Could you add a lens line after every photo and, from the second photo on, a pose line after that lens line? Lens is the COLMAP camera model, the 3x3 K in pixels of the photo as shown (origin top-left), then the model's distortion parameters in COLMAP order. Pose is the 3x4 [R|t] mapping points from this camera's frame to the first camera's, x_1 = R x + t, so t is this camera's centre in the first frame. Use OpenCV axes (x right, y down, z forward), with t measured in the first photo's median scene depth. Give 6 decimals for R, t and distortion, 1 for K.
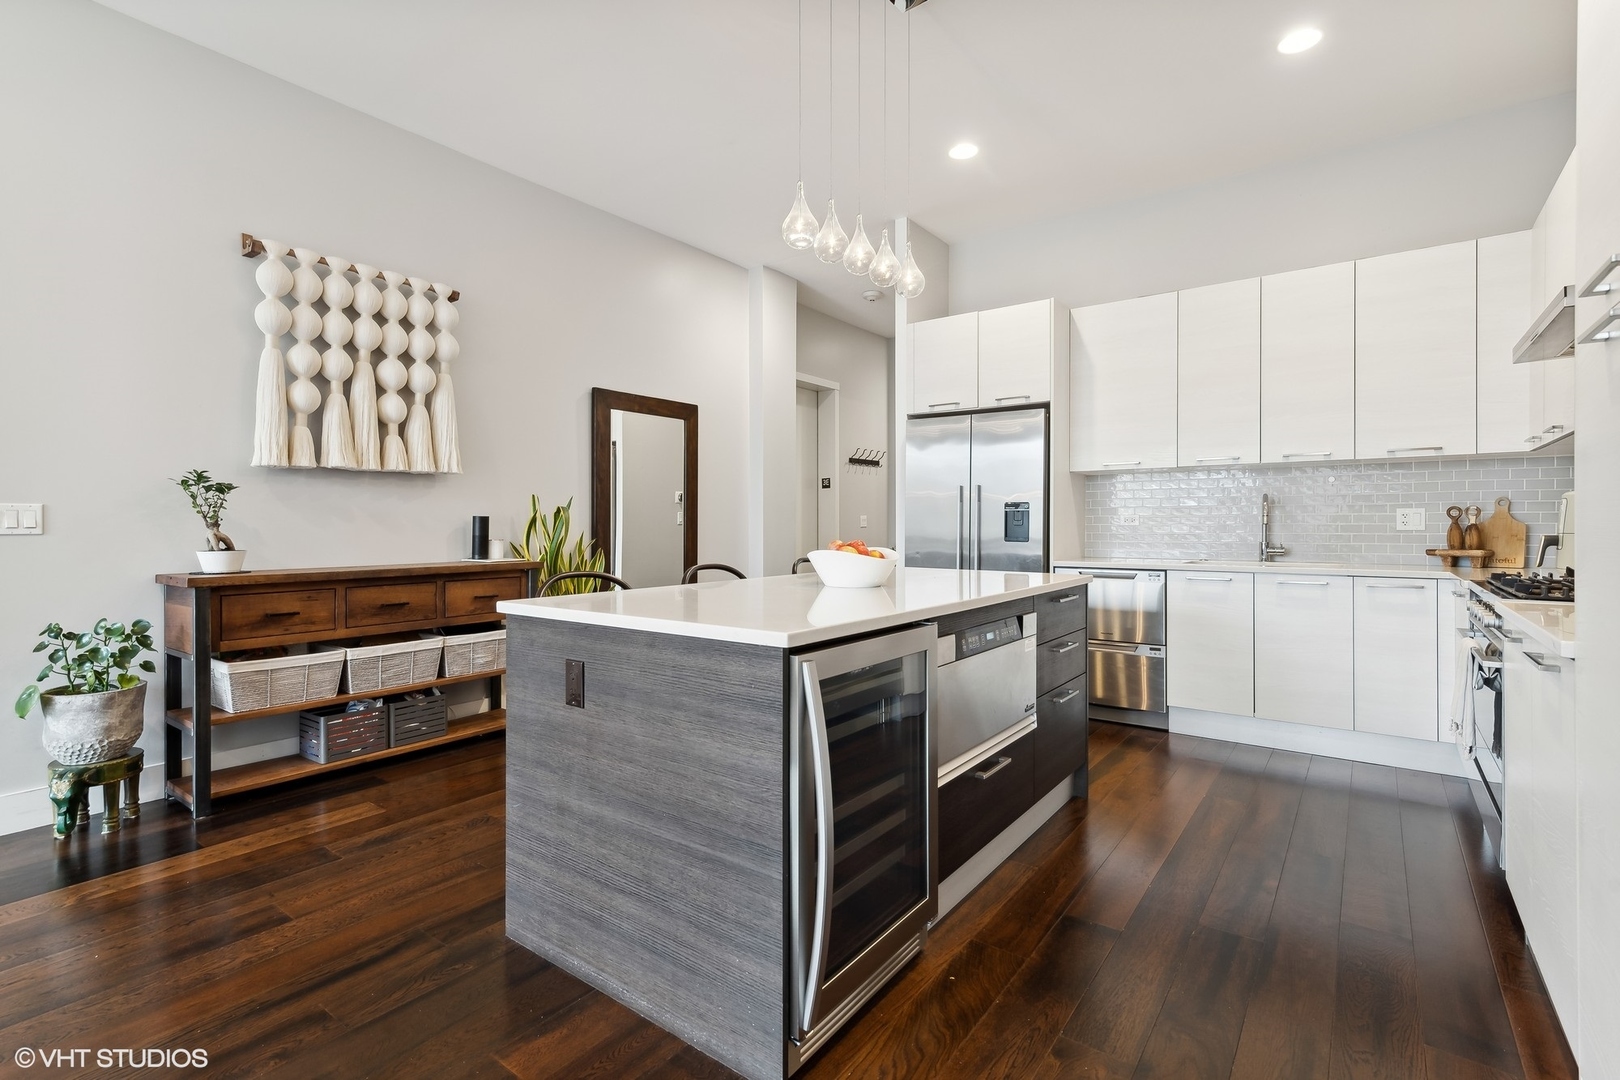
lens RADIAL K [[758.3, 0, 810.9], [0, 758.3, 523.1], [0, 0, 1]] dist [-0.002104, -0.000635]
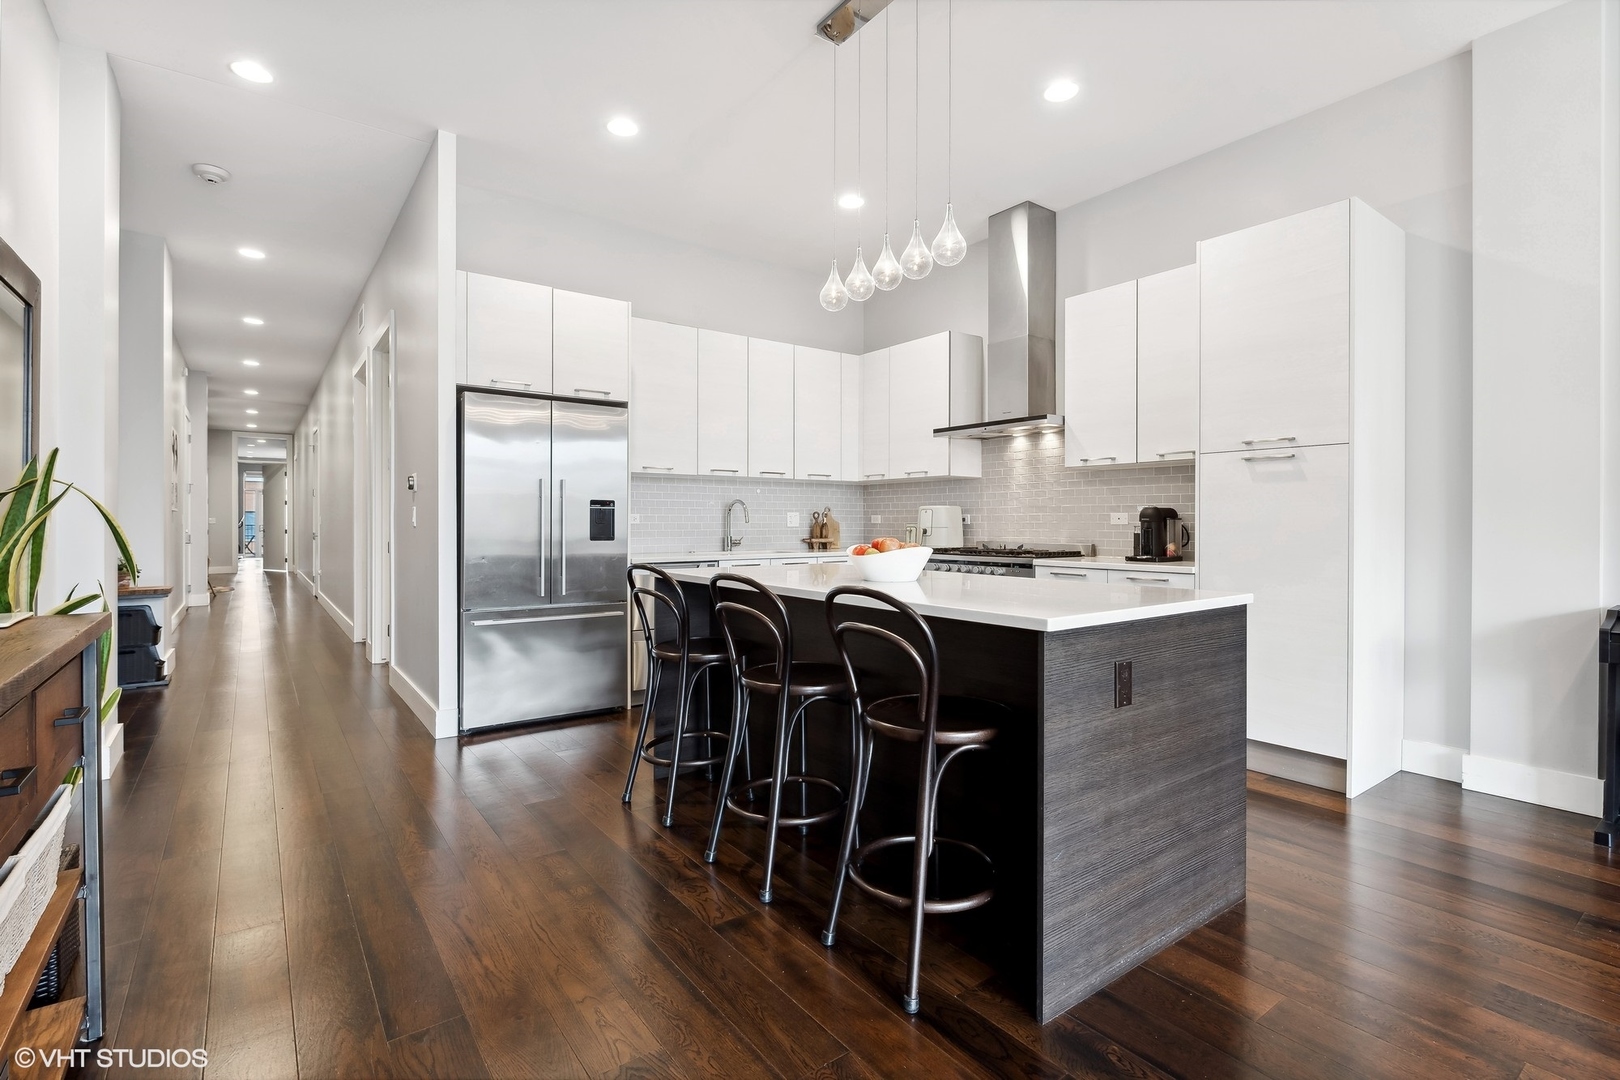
lens RADIAL K [[748.1, 0, 821.1], [0, 748.1, 527.7], [0, 0, 1]] dist [0.000776, -0.000183]
pose [[0.290749, -0.007317, 0.956772, -0.647934], [-0.001096, 0.999968, 0.007980, -0.000150], [-0.956799, -0.003368, 0.290731, 0.519364]]
